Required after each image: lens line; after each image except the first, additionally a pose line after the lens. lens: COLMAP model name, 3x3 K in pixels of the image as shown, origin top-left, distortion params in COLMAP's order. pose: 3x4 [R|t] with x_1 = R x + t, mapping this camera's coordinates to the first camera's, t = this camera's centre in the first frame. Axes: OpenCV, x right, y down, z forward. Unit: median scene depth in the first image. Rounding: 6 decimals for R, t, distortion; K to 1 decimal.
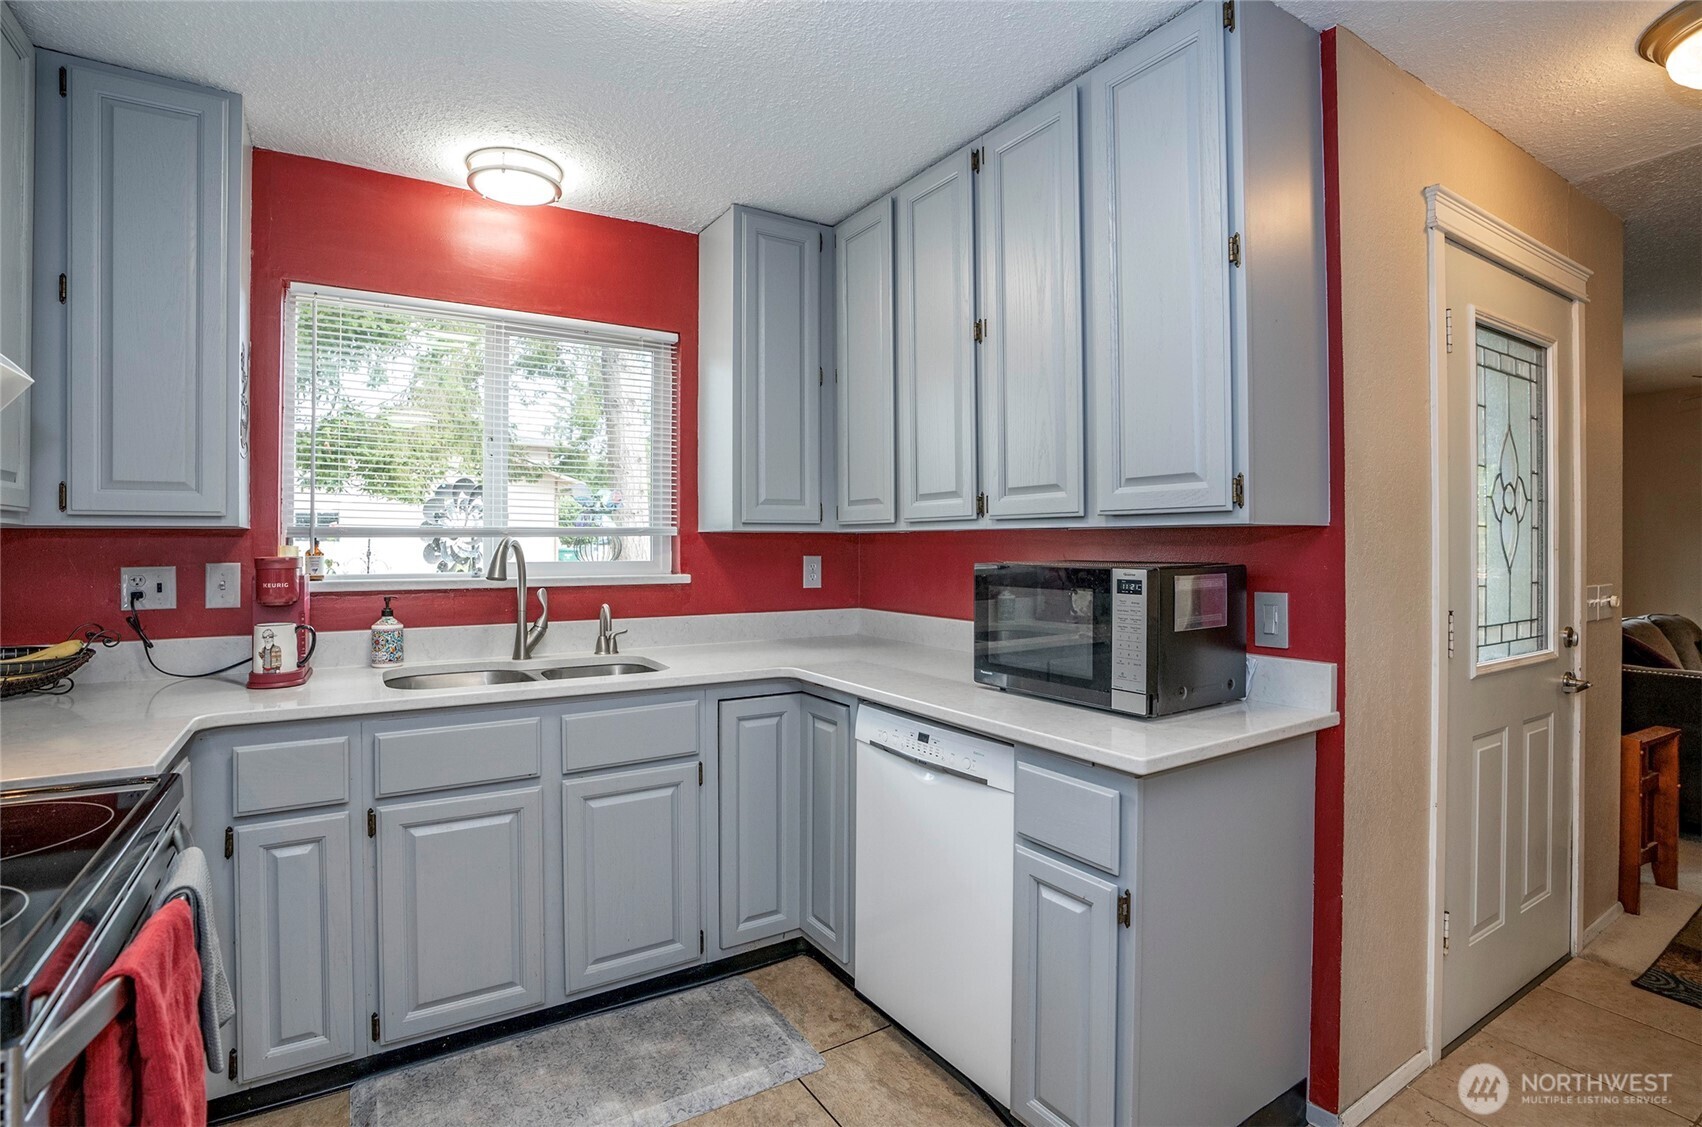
lens RADIAL K [[825.4, 0, 859.3], [0, 825.4, 549.3], [0, 0, 1]] dist [-0.054693, 0.016848]
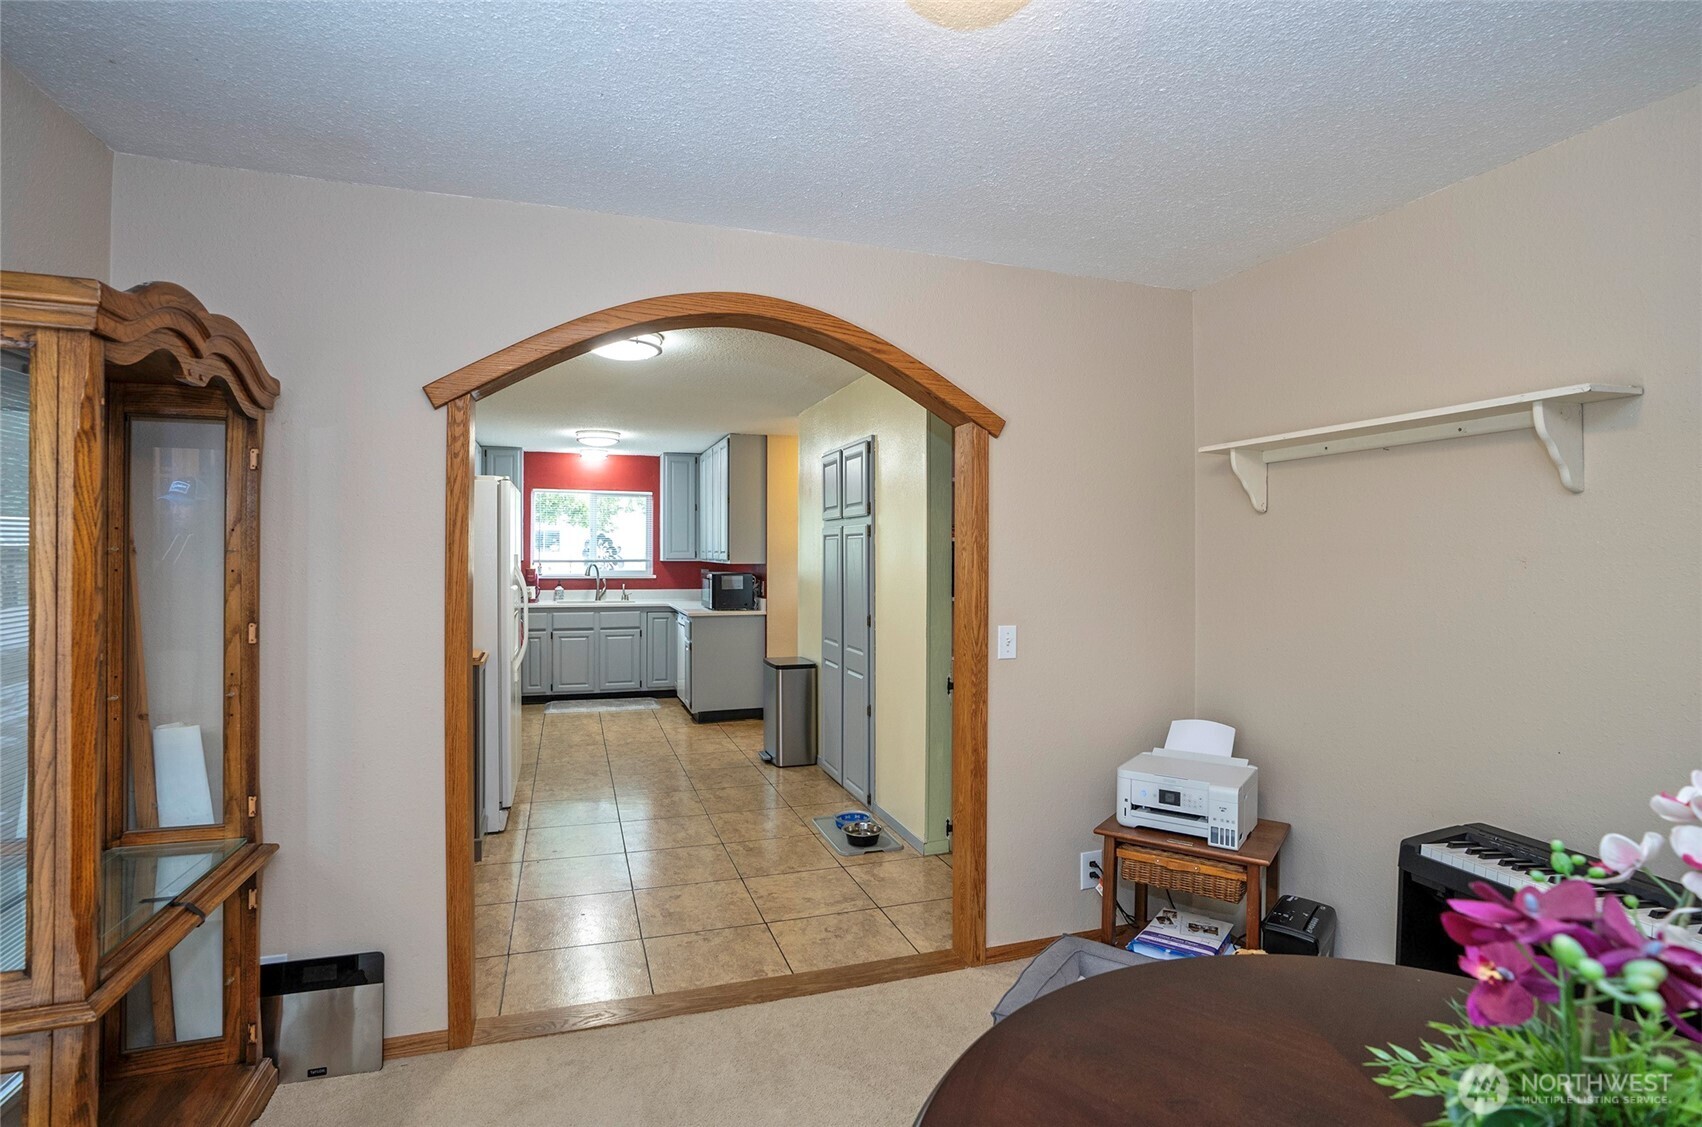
lens RADIAL K [[825.4, 0, 859.3], [0, 825.4, 549.3], [0, 0, 1]] dist [-0.054693, 0.016848]
pose [[0.975728, 0.004919, -0.218933, 1.469404], [-0.006701, 0.999950, -0.007395, -0.057488], [0.218885, 0.008683, 0.975712, -2.184489]]
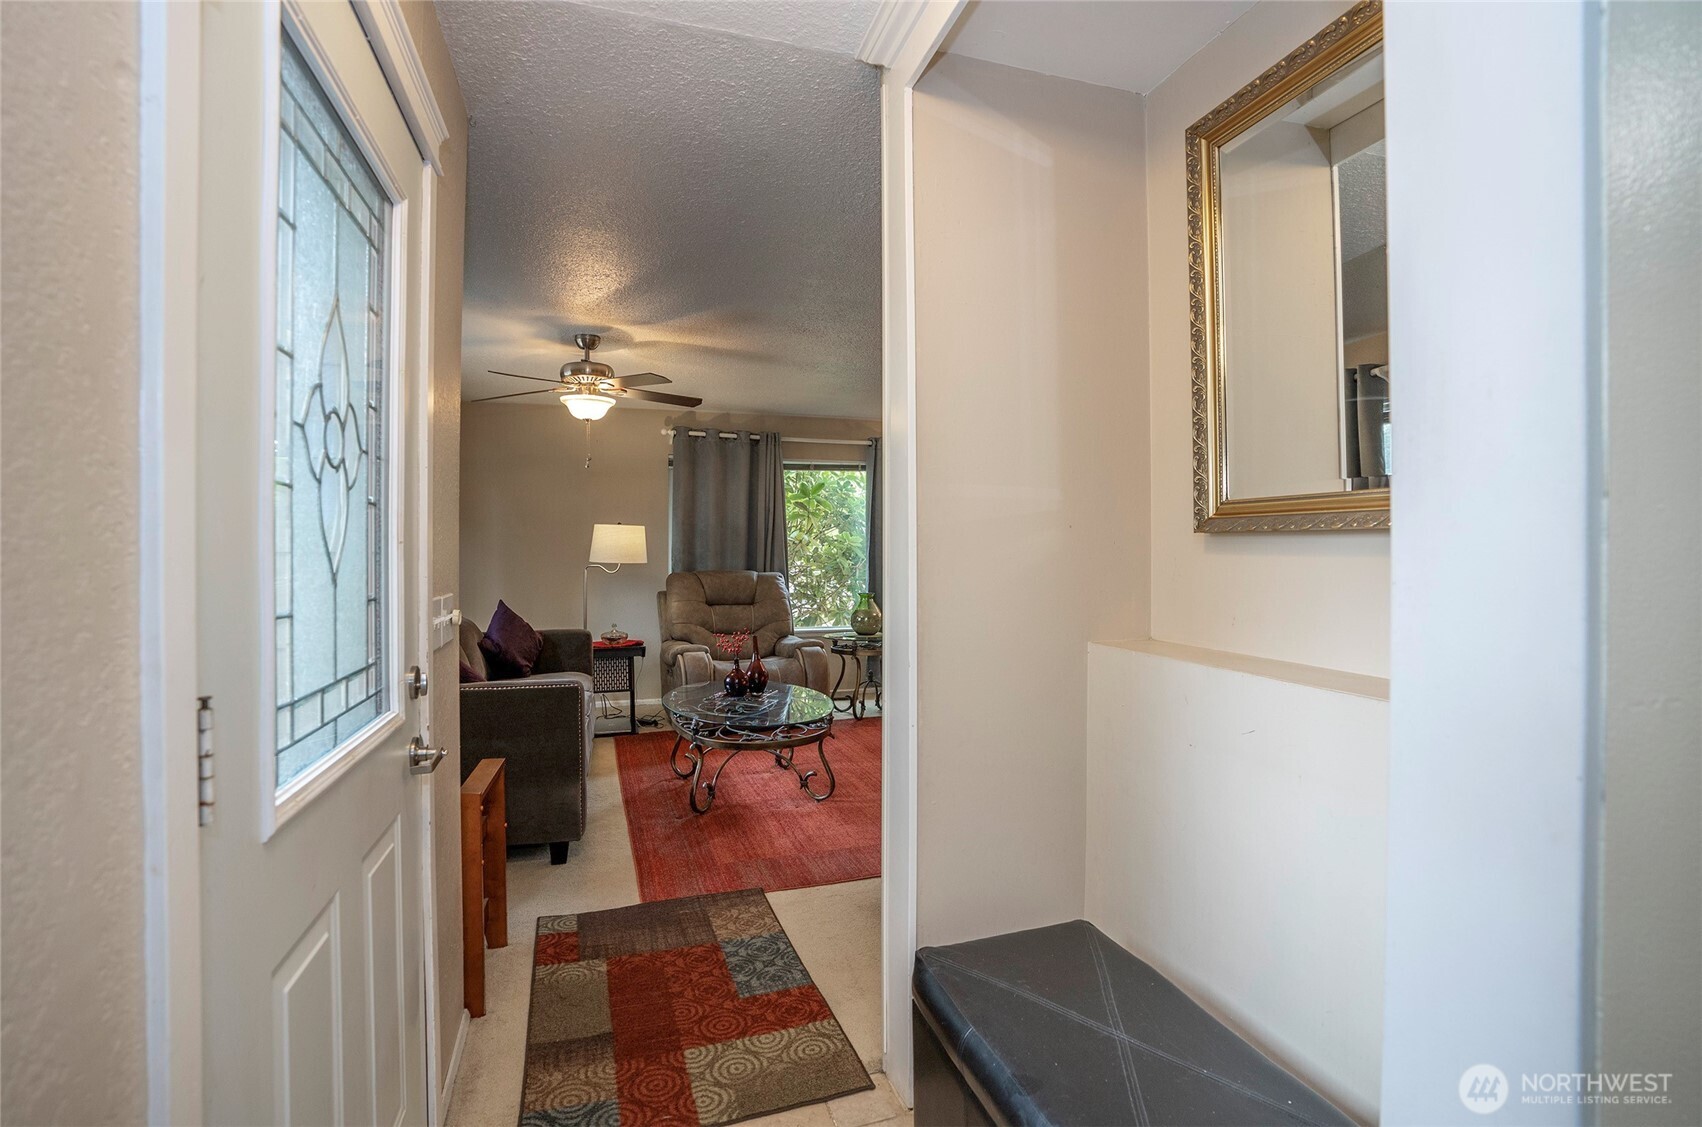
lens RADIAL K [[825.4, 0, 859.3], [0, 825.4, 549.3], [0, 0, 1]] dist [-0.054693, 0.016848]
pose [[0.276653, 0.003350, 0.960964, 0.389952], [0.004675, 0.999977, -0.004832, 0.010146], [-0.960959, 0.005830, 0.276631, 0.512025]]
